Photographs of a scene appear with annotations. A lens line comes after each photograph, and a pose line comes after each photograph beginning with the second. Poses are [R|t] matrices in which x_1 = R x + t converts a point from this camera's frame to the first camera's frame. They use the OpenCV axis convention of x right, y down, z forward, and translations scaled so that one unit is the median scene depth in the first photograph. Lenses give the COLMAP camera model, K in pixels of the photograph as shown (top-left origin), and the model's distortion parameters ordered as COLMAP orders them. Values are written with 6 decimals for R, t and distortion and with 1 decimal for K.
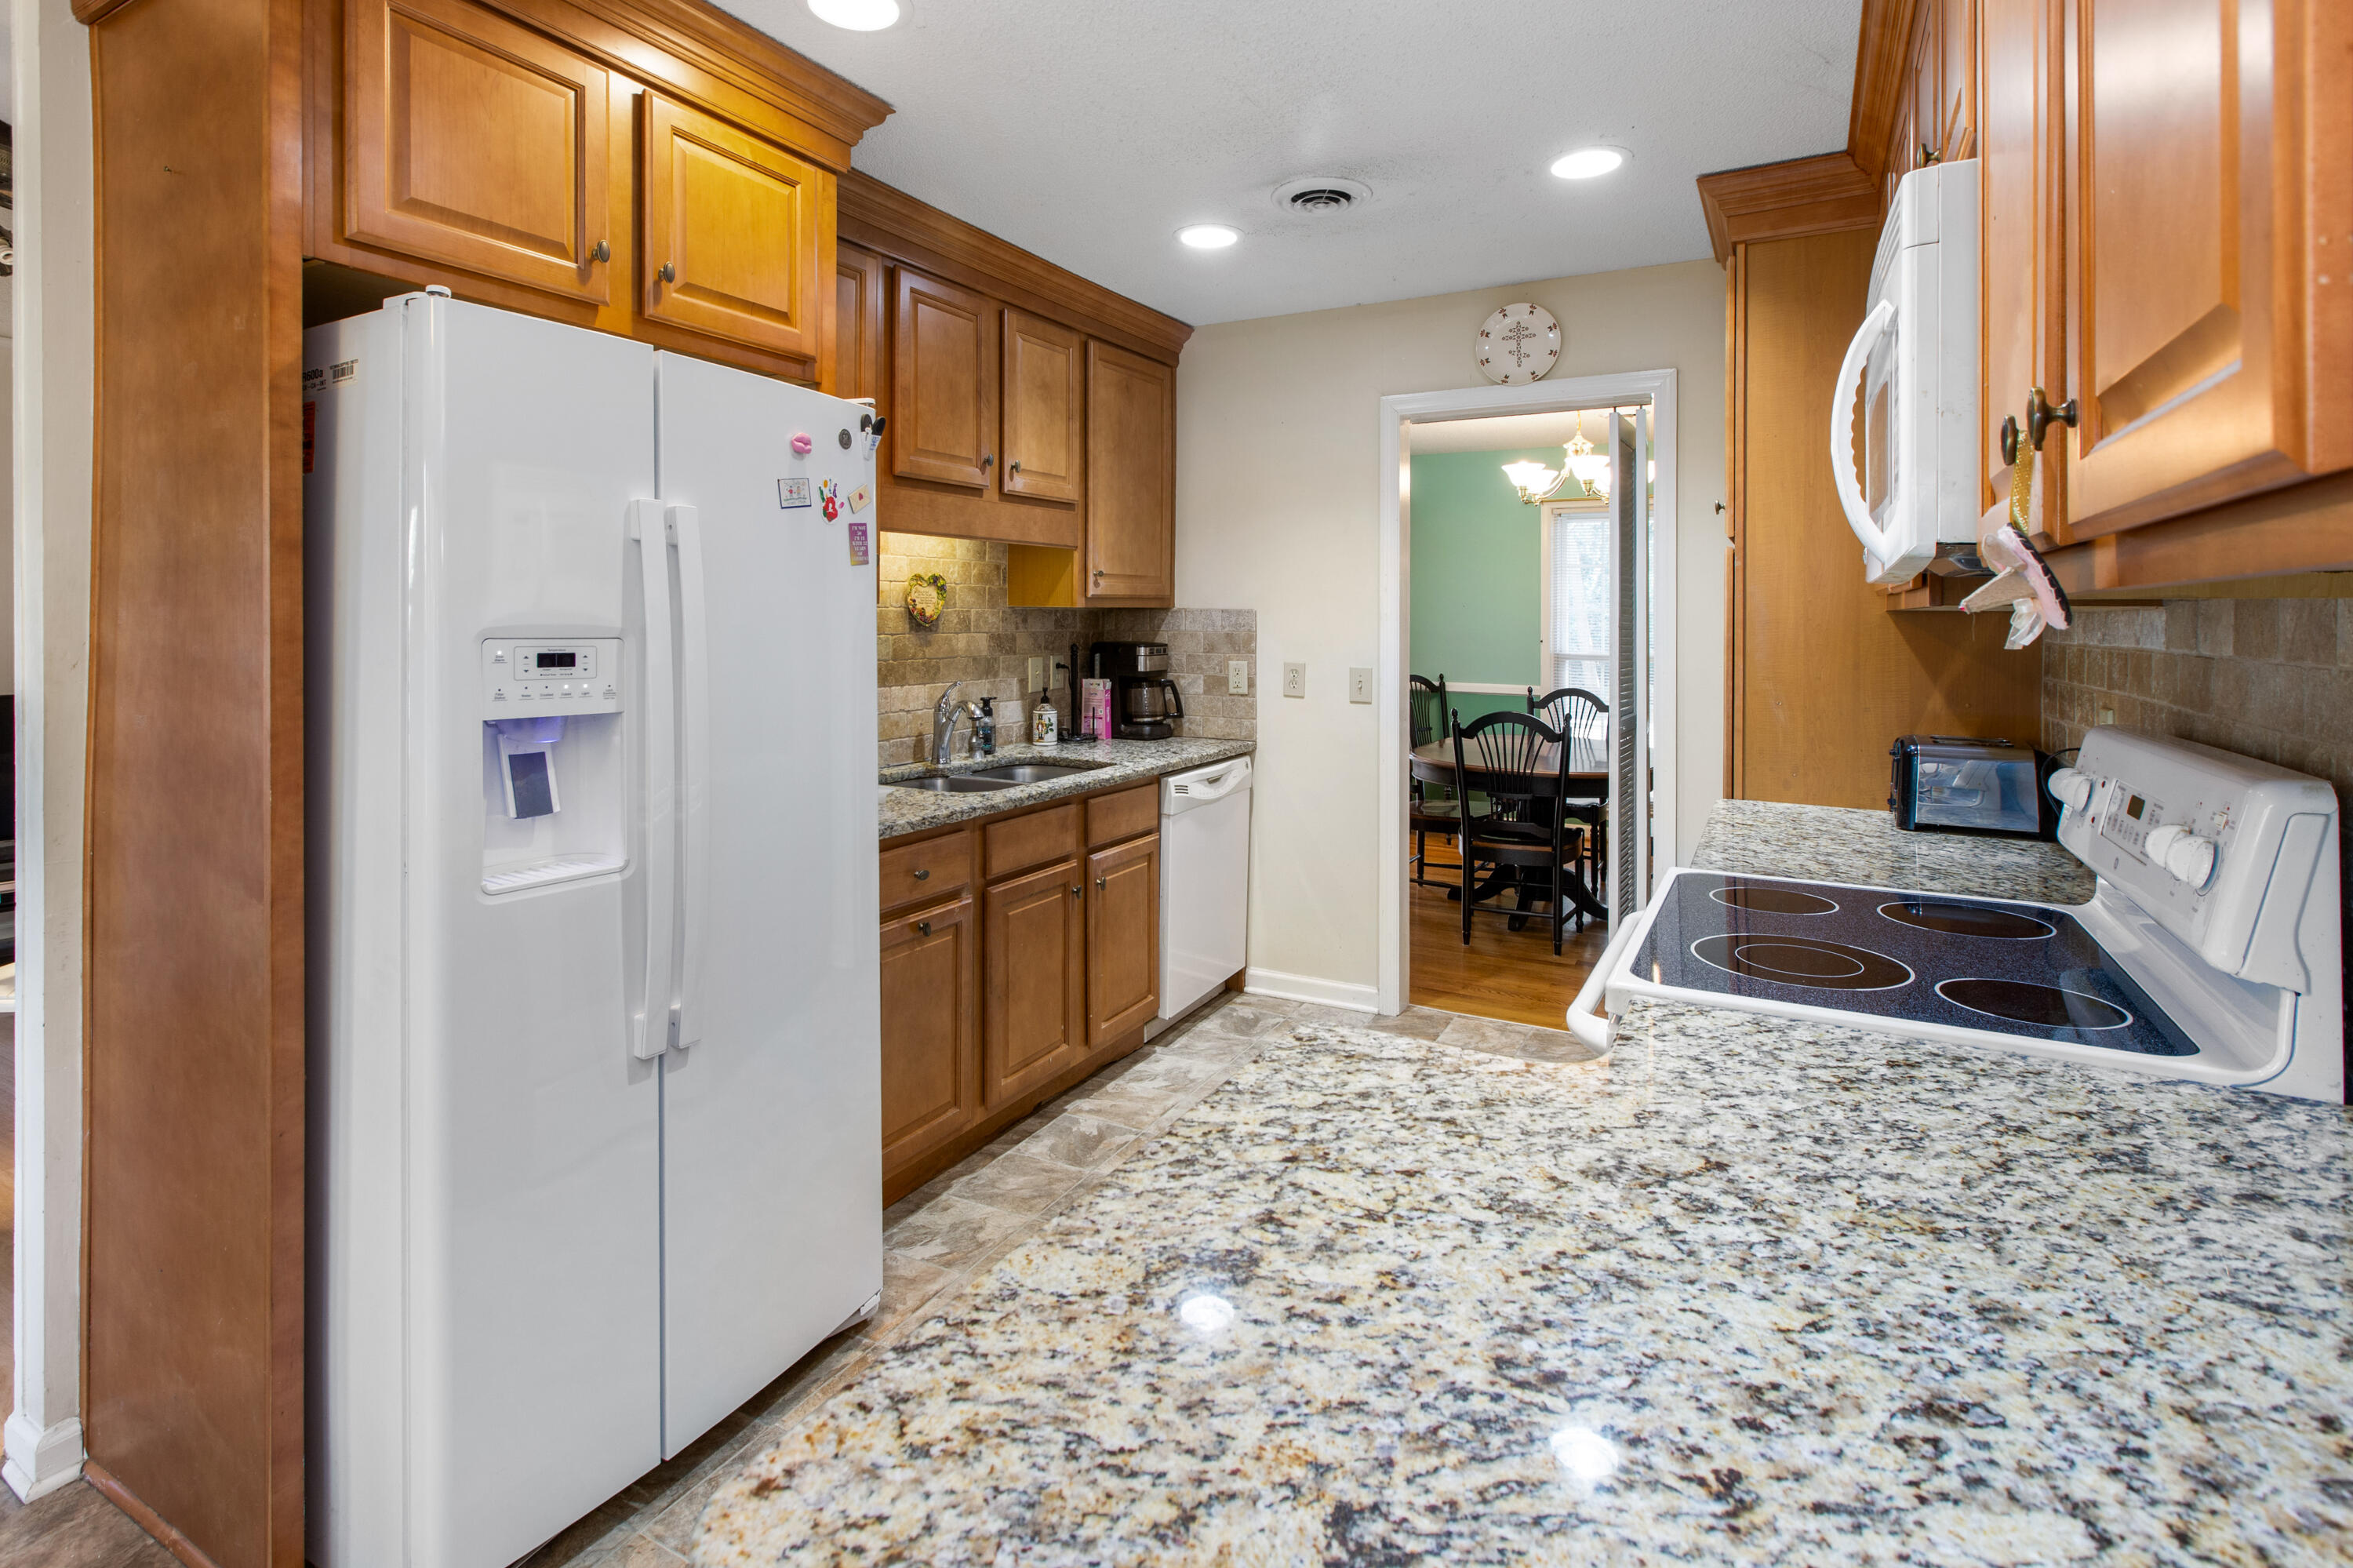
lens RADIAL K [[1124.6, 0, 1168.6], [0, 1124.6, 642.7], [0, 0, 1]] dist [-0.000334, -0.000219]
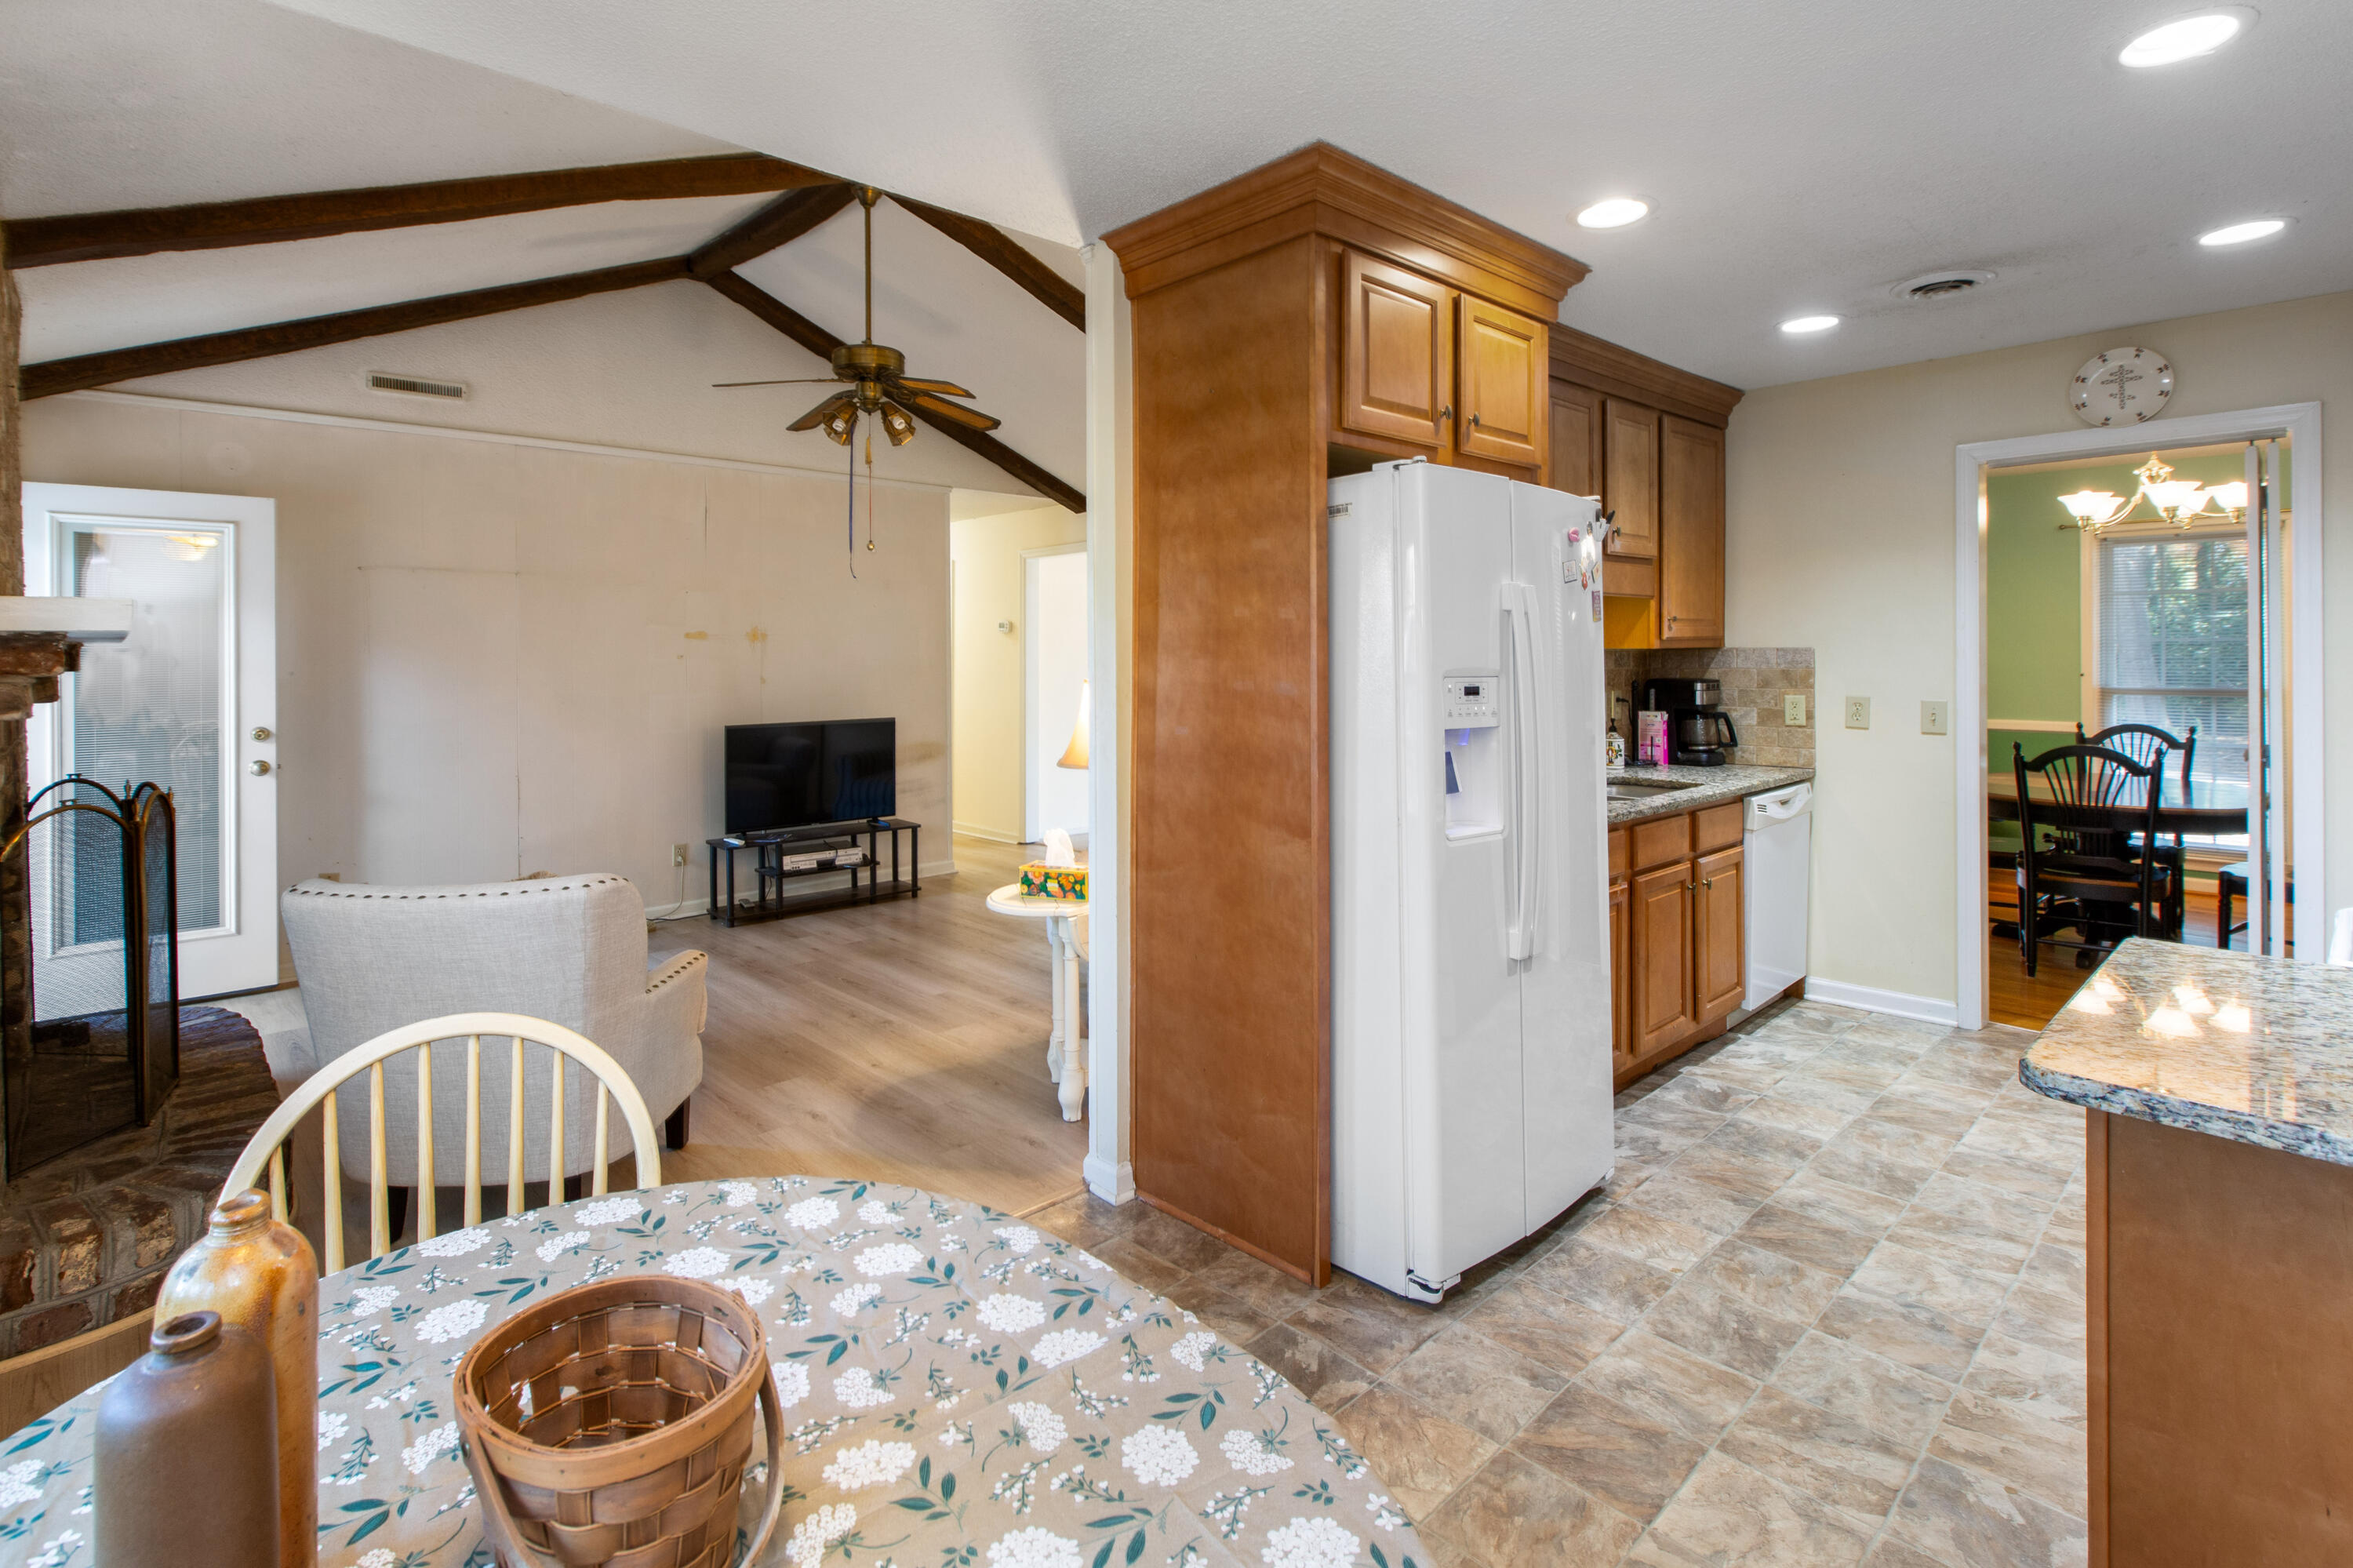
lens RADIAL K [[1122.8, 0, 1167.5], [0, 1122.8, 681.6], [0, 0, 1]] dist [0.003713, 0.000217]
pose [[0.951175, -0.006387, -0.308586, -0.199884], [0.006295, 0.999979, -0.001295, 0.000755], [0.308588, -0.000710, 0.951196, -0.248966]]
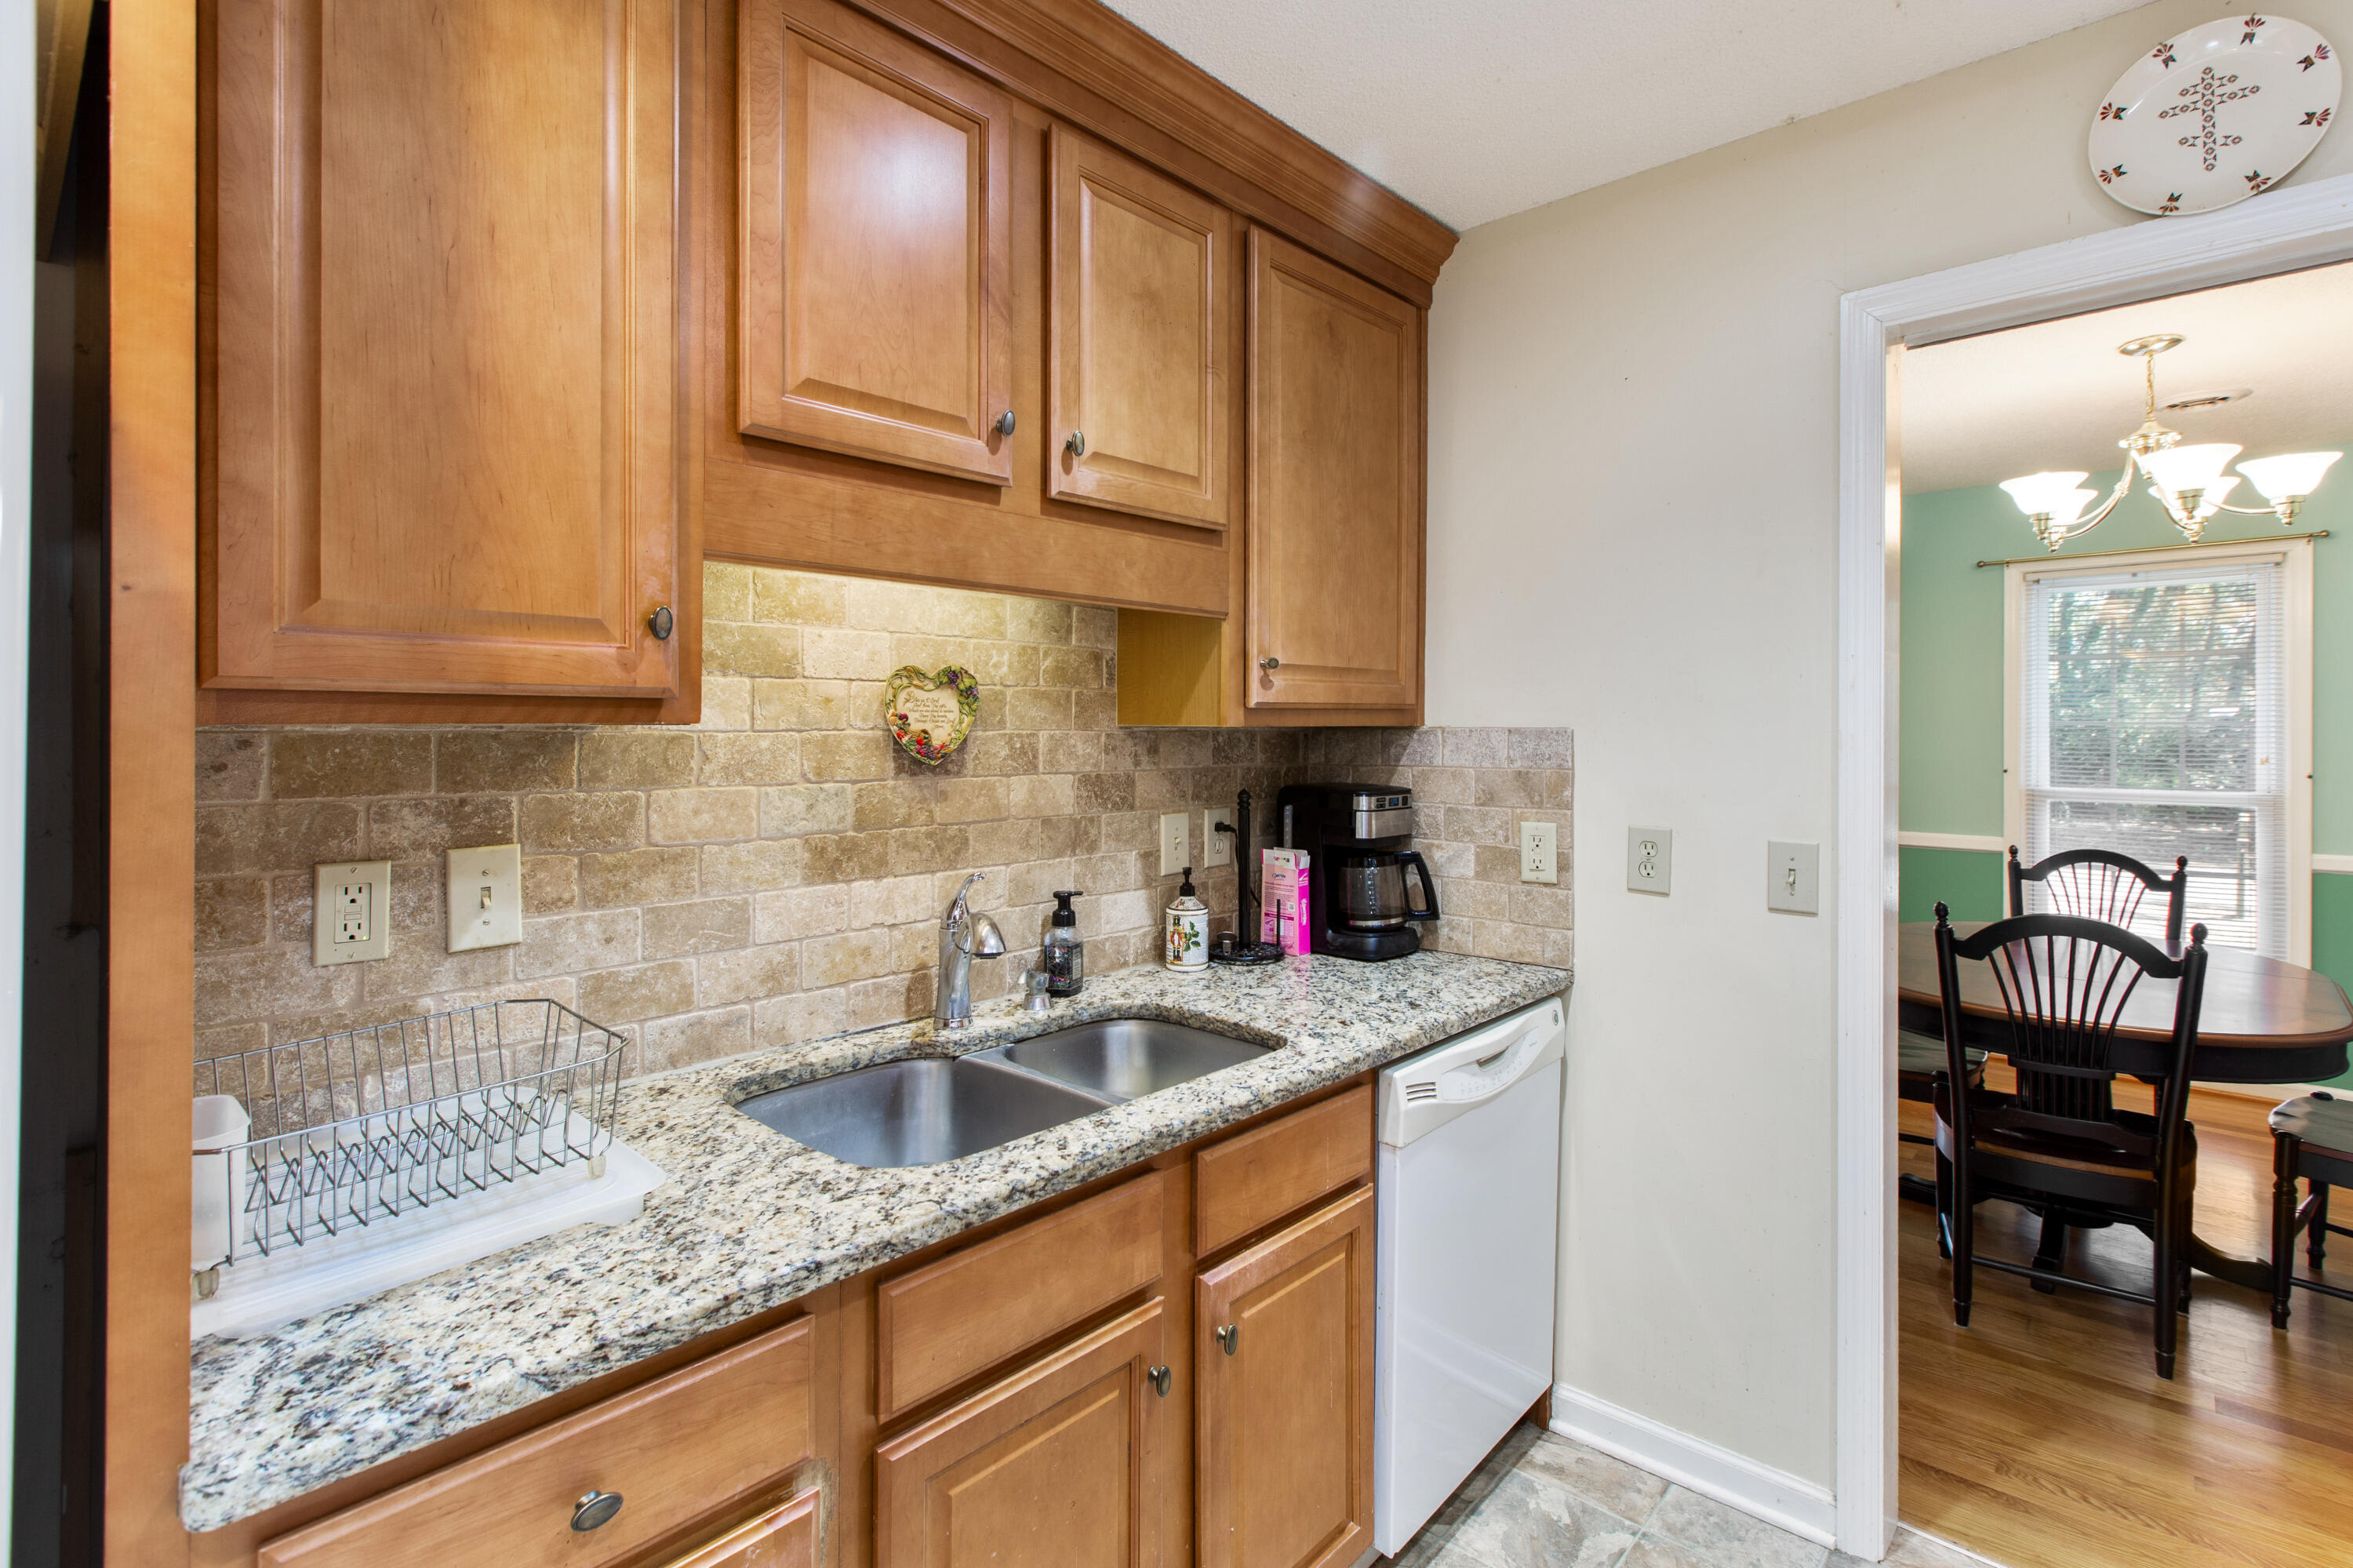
lens RADIAL K [[1102.2, 0, 1216.4], [0, 1102.2, 759.3], [0, 0, 1]] dist [-0.000721, 0.000463]
pose [[0.976257, 0.000212, -0.216615, 0.027127], [-0.000236, 1.000000, -0.000086, -0.015870], [0.216615, 0.000135, 0.976257, 0.486184]]
